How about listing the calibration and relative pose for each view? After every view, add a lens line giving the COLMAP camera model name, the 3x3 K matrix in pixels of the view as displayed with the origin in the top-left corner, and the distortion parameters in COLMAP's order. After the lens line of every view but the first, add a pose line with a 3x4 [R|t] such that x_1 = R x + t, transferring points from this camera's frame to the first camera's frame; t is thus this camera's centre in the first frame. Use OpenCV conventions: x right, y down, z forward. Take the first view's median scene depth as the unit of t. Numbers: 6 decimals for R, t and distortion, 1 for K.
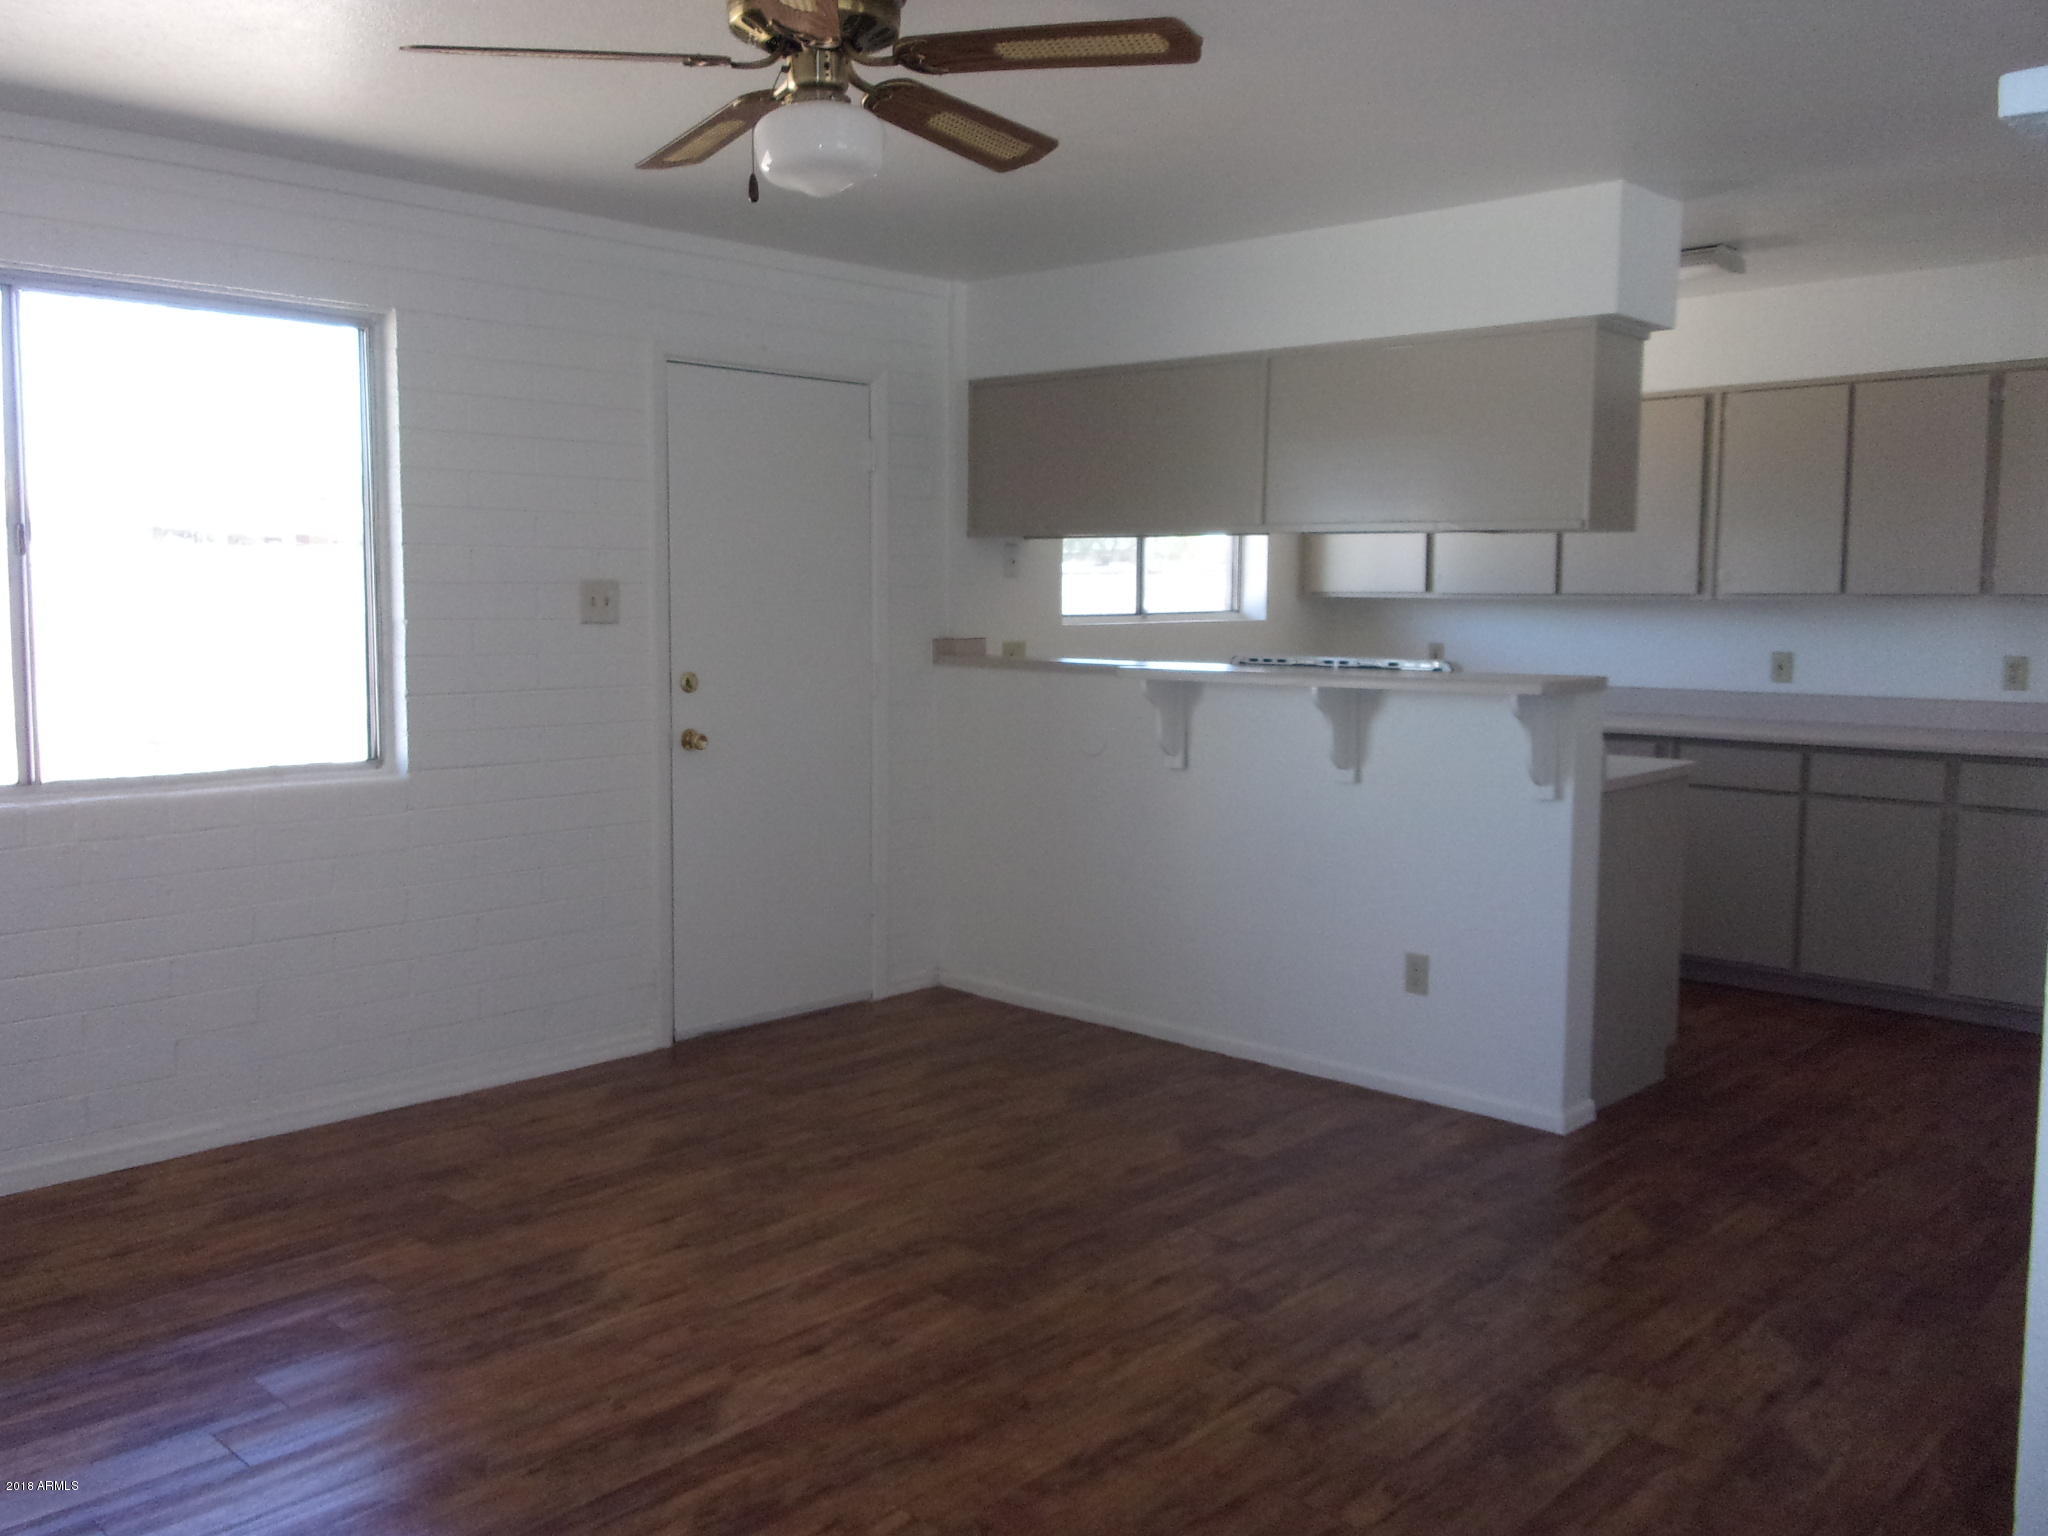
lens RADIAL K [[1751.1, 0, 946.3], [0, 1751.1, 739.4], [0, 0, 1]] dist [0.030005, -0.037495]
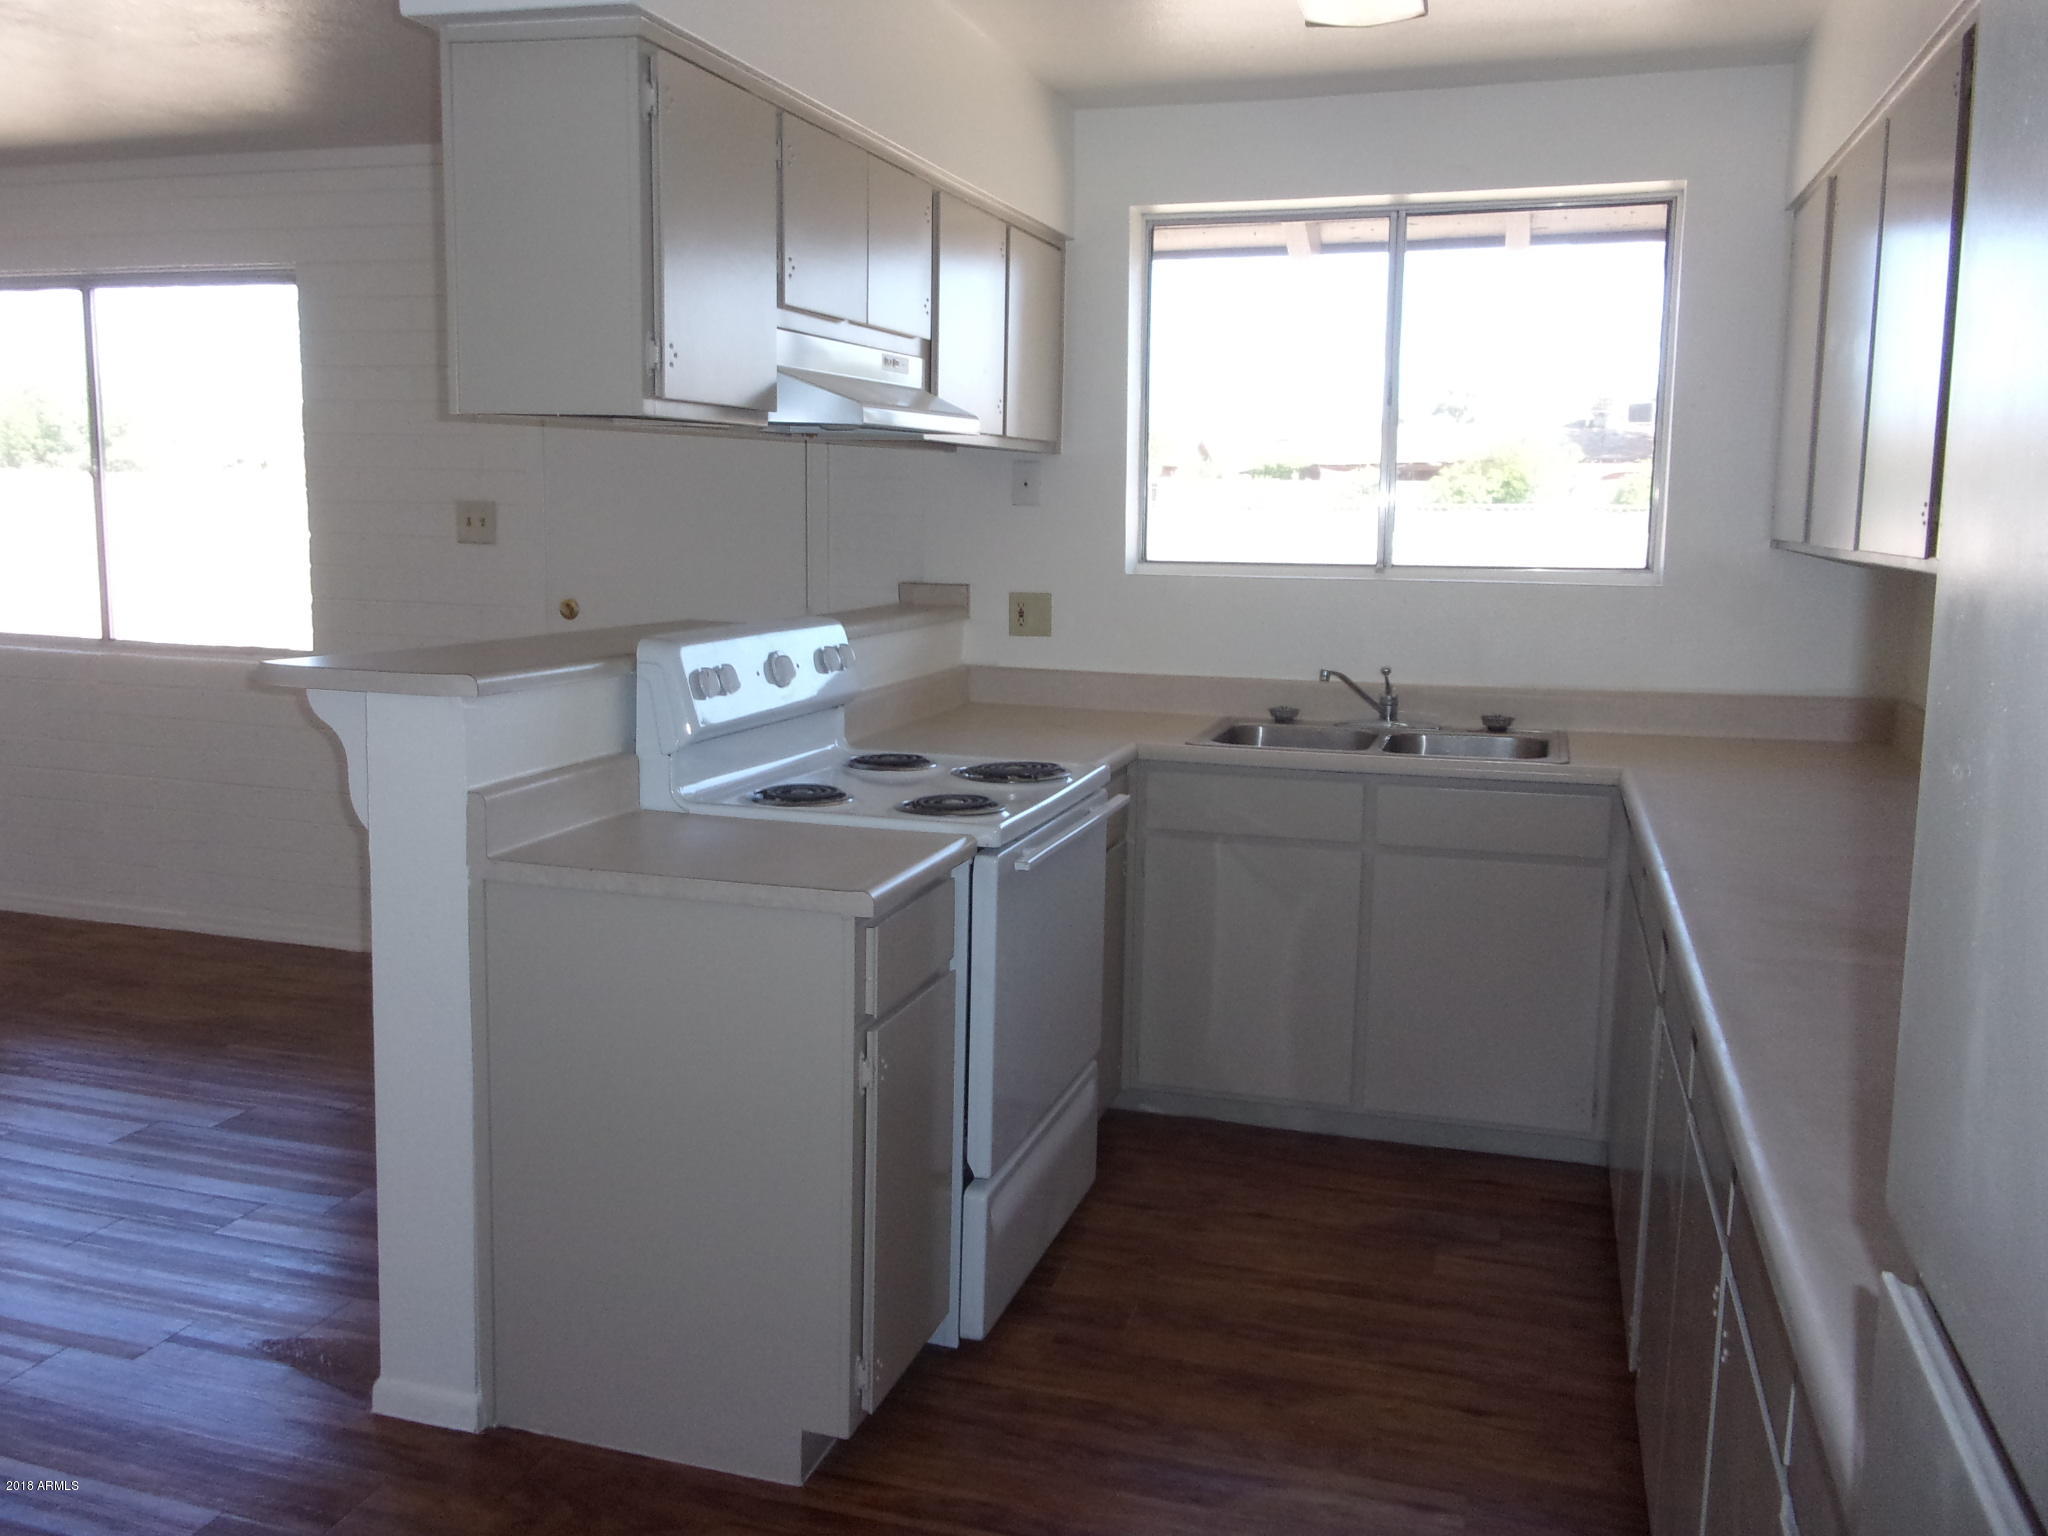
lens RADIAL K [[1751.1, 0, 1026.5], [0, 1751.1, 759.2], [0, 0, 1]] dist [0.030005, -0.037495]
pose [[0.458610, 0.132332, -0.878729, 1.334243], [-0.094810, 0.990492, 0.099682, -0.112204], [0.883566, 0.037597, 0.466796, 1.225835]]
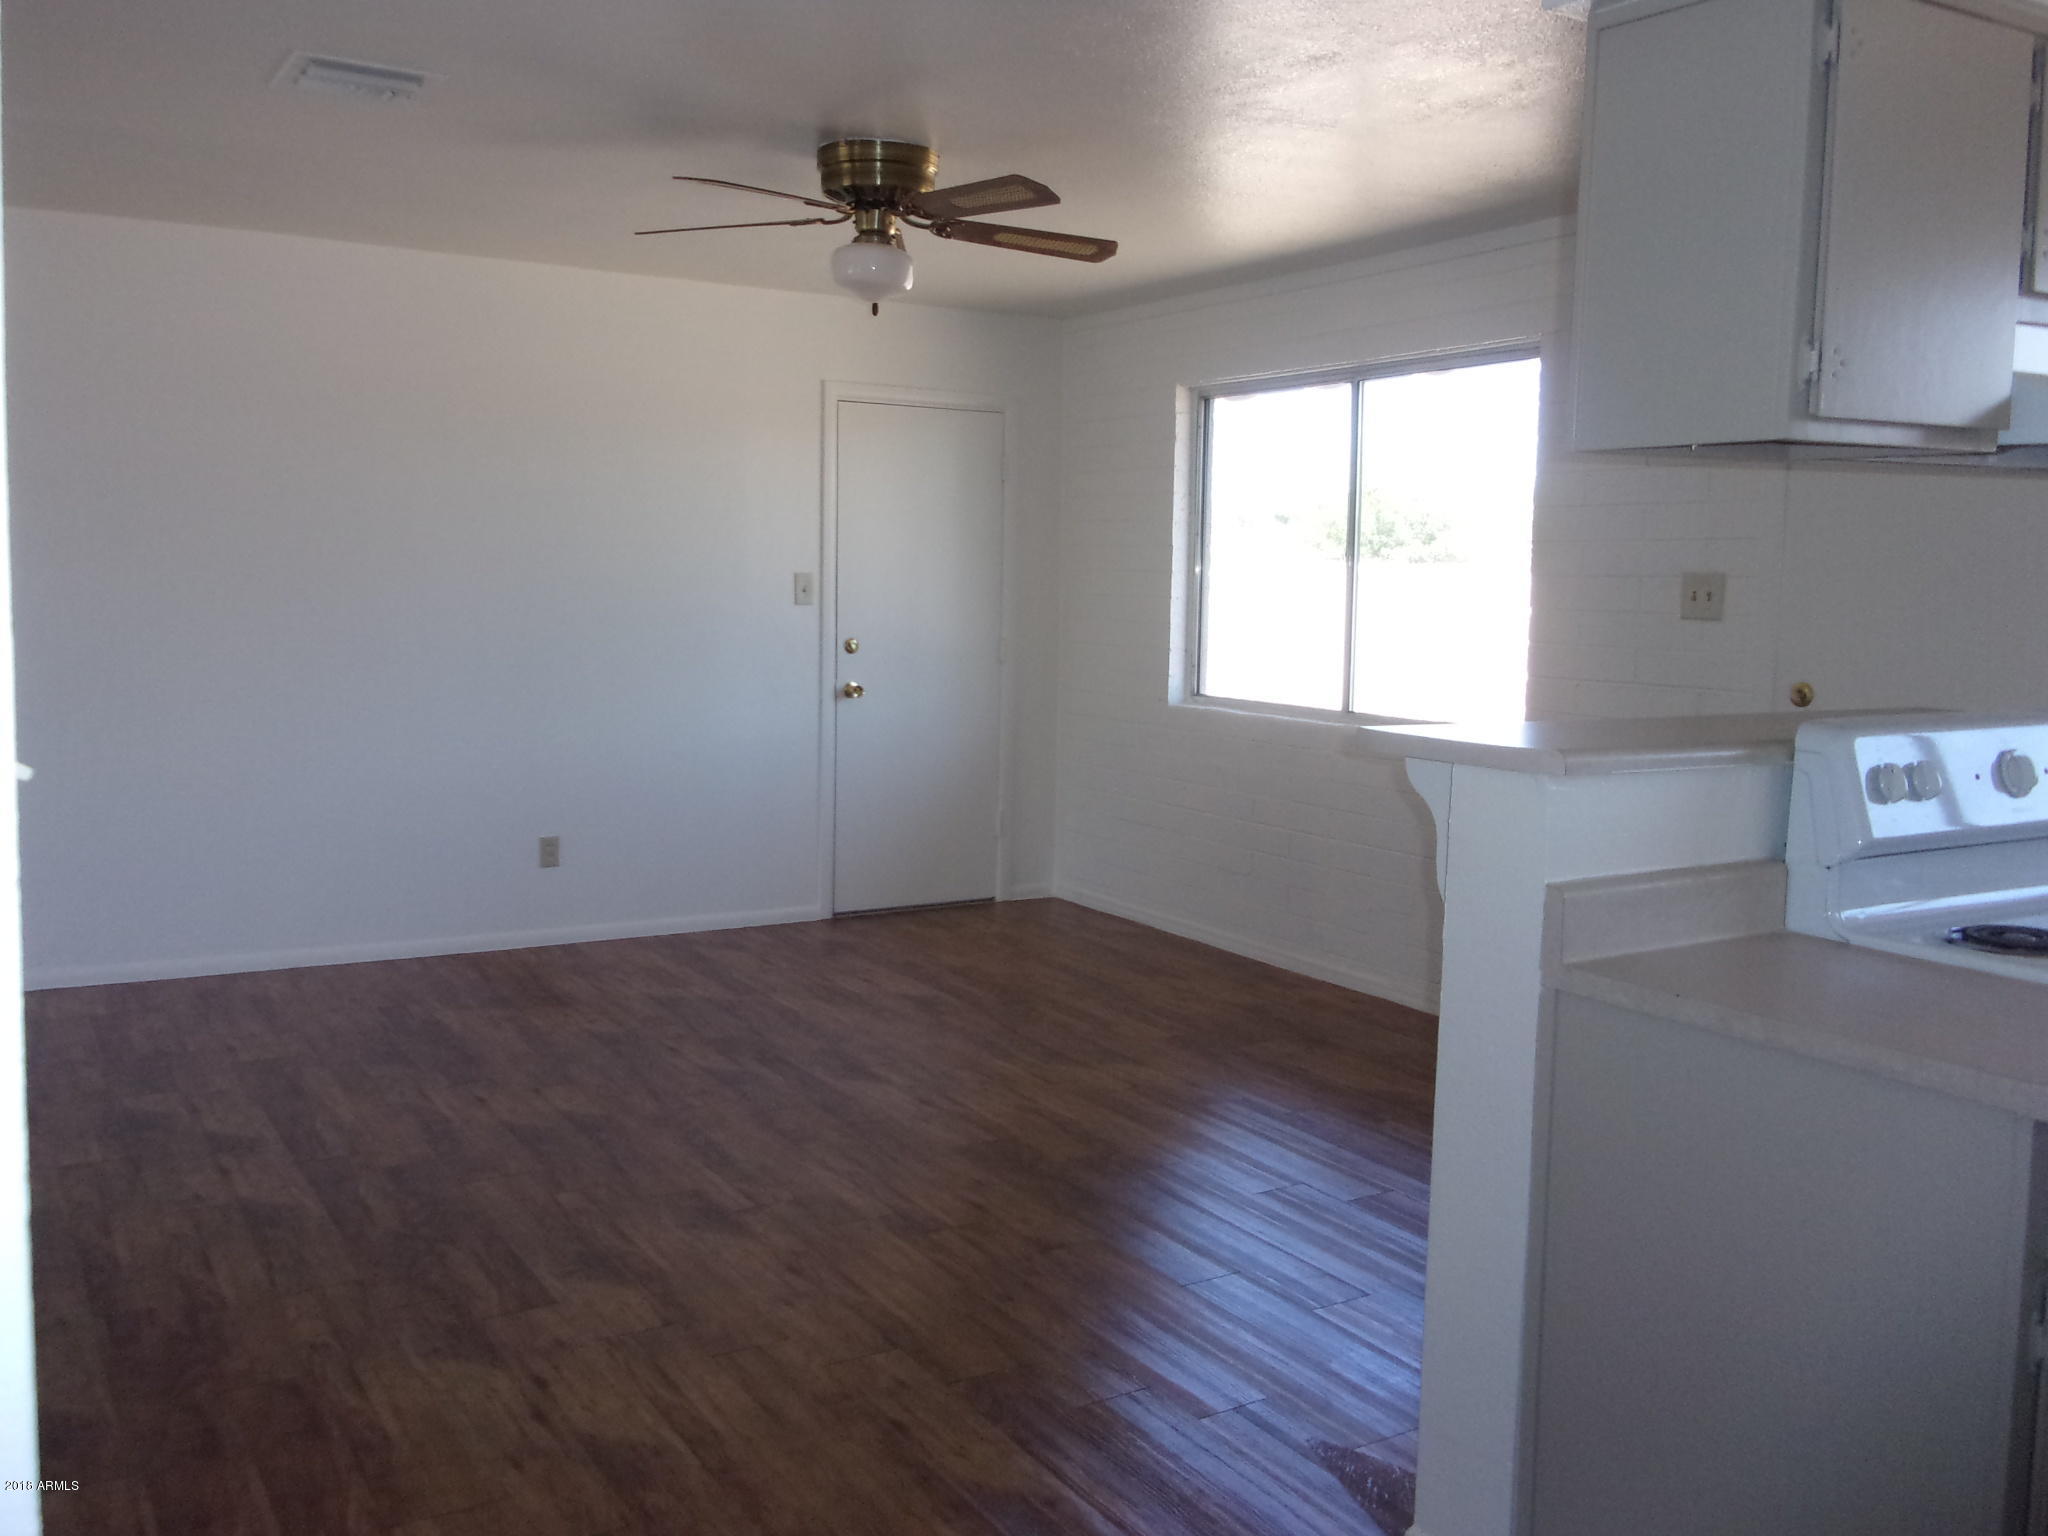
lens RADIAL K [[1751.1, 0, 1022.9], [0, 1751.1, 760.0], [0, 0, 1]] dist [0.030005, -0.037495]
pose [[-0.258186, 0.089899, -0.961904, 1.218604], [-0.099275, 0.987921, 0.118977, -0.103208], [0.960981, 0.126212, -0.246142, 1.355019]]
